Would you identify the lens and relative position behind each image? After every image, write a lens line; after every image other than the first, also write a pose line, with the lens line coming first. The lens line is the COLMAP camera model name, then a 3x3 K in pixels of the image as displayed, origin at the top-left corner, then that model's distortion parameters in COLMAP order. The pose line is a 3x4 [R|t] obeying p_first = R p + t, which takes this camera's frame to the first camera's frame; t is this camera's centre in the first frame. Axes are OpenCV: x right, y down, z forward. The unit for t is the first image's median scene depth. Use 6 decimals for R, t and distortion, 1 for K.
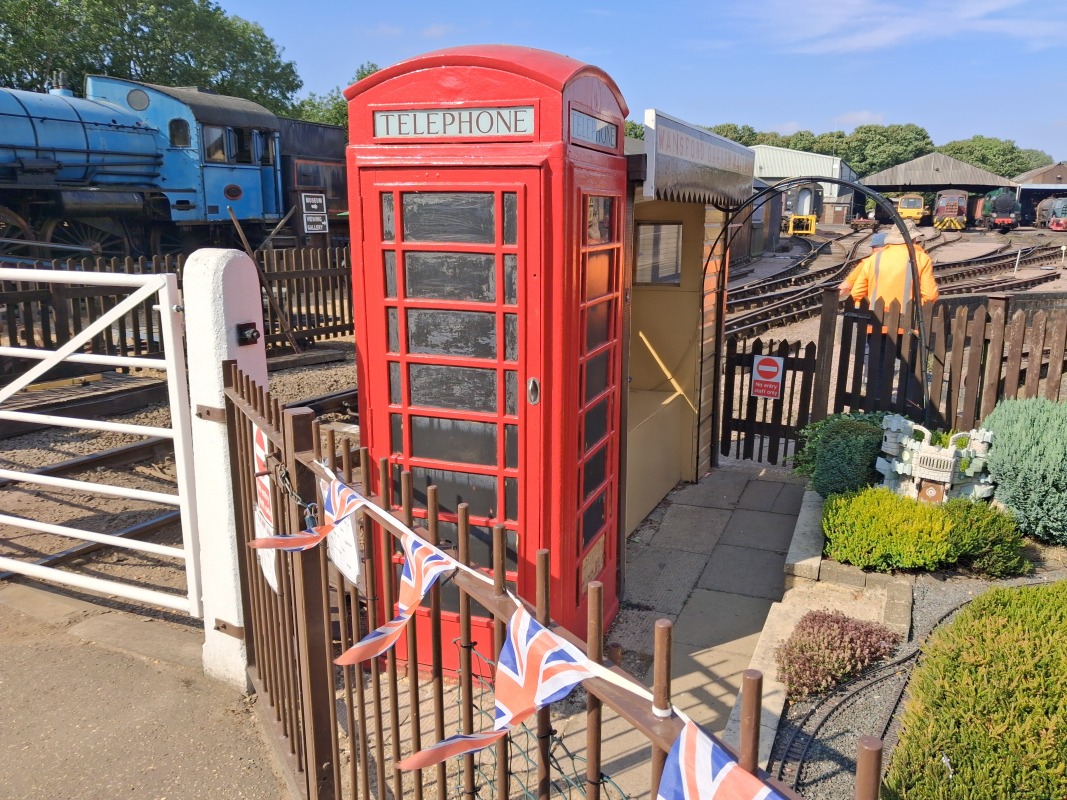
lens RADIAL K [[844.5, 0, 533.5], [0, 844.5, 400.0], [0, 0, 1]] dist [0.014387, -0.003650]
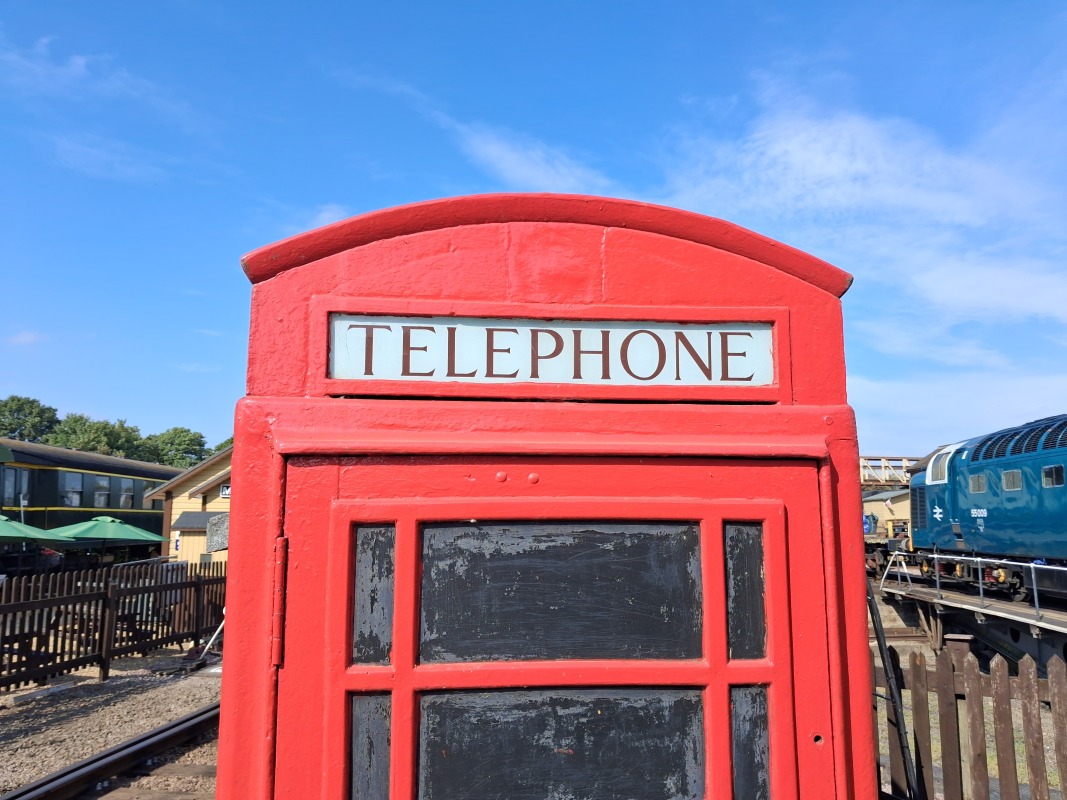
lens RADIAL K [[788.0, 0, 504.8], [0, 788.0, 402.6], [0, 0, 1]] dist [0.028642, -0.001858]
pose [[0.891627, 0.056295, 0.449257, -0.251392], [0.111168, 0.934648, -0.337749, -0.159827], [-0.438910, 0.351089, 0.827100, 0.624014]]
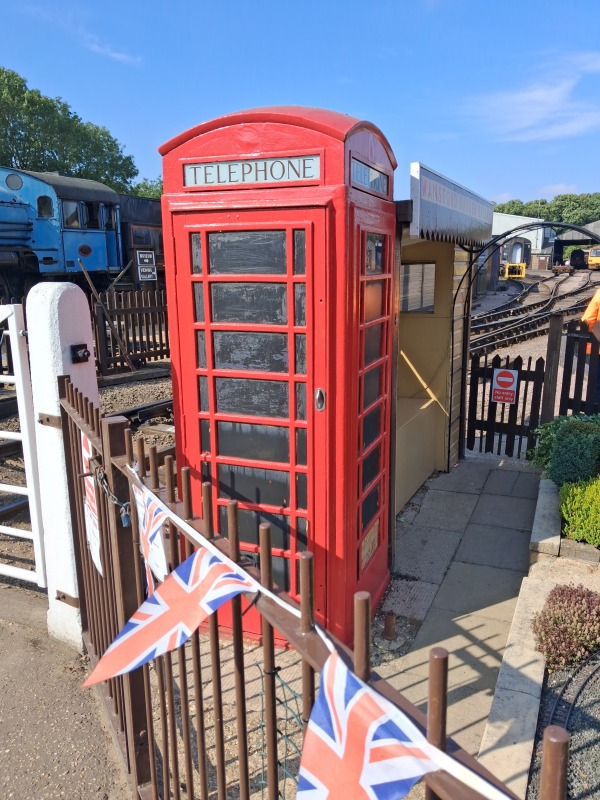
lens RADIAL K [[633.2, 0, 290.3], [0, 633.2, 403.7], [0, 0, 1]] dist [0.014387, -0.003650]
pose [[0.999407, -0.007380, -0.033645, -0.011079], [0.007298, 0.999970, -0.002559, -0.002593], [0.033663, 0.002312, 0.999431, 0.107058]]
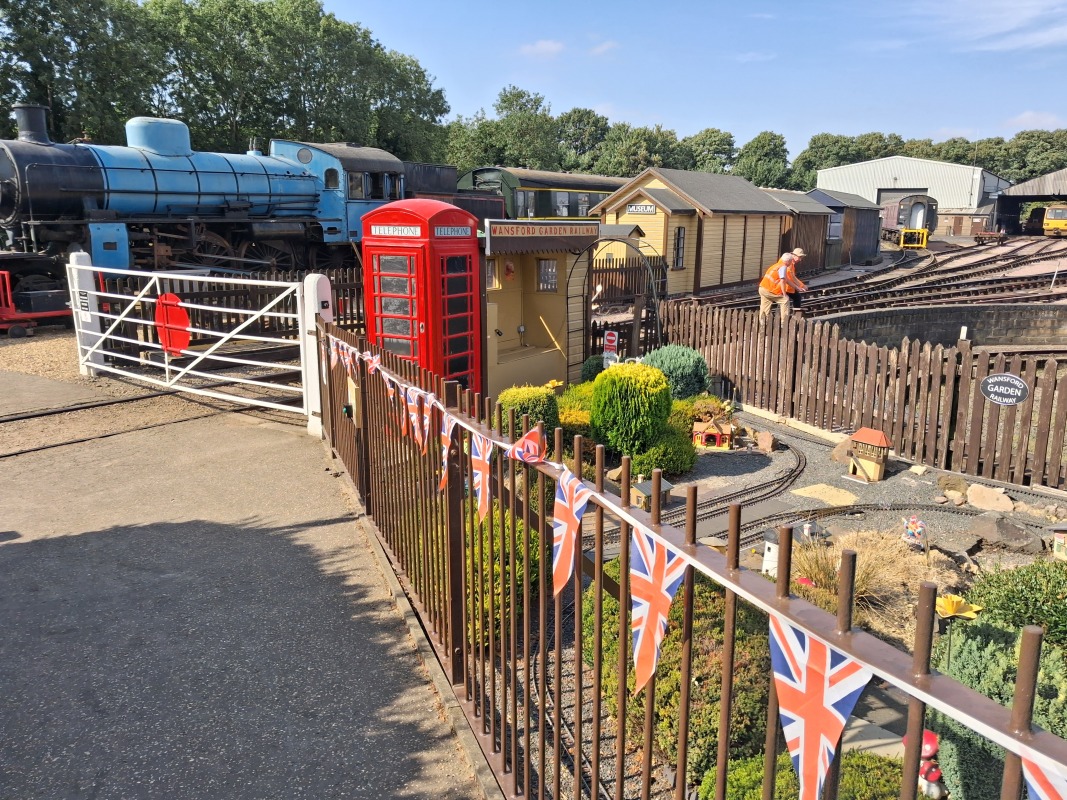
lens RADIAL K [[788.0, 0, 504.8], [0, 788.0, 402.6], [0, 0, 1]] dist [0.028642, -0.001858]
pose [[0.982531, 0.041144, -0.181495, 0.669131], [-0.040613, 0.999153, 0.006641, 0.186770], [0.181614, 0.000846, 0.983370, -1.332877]]
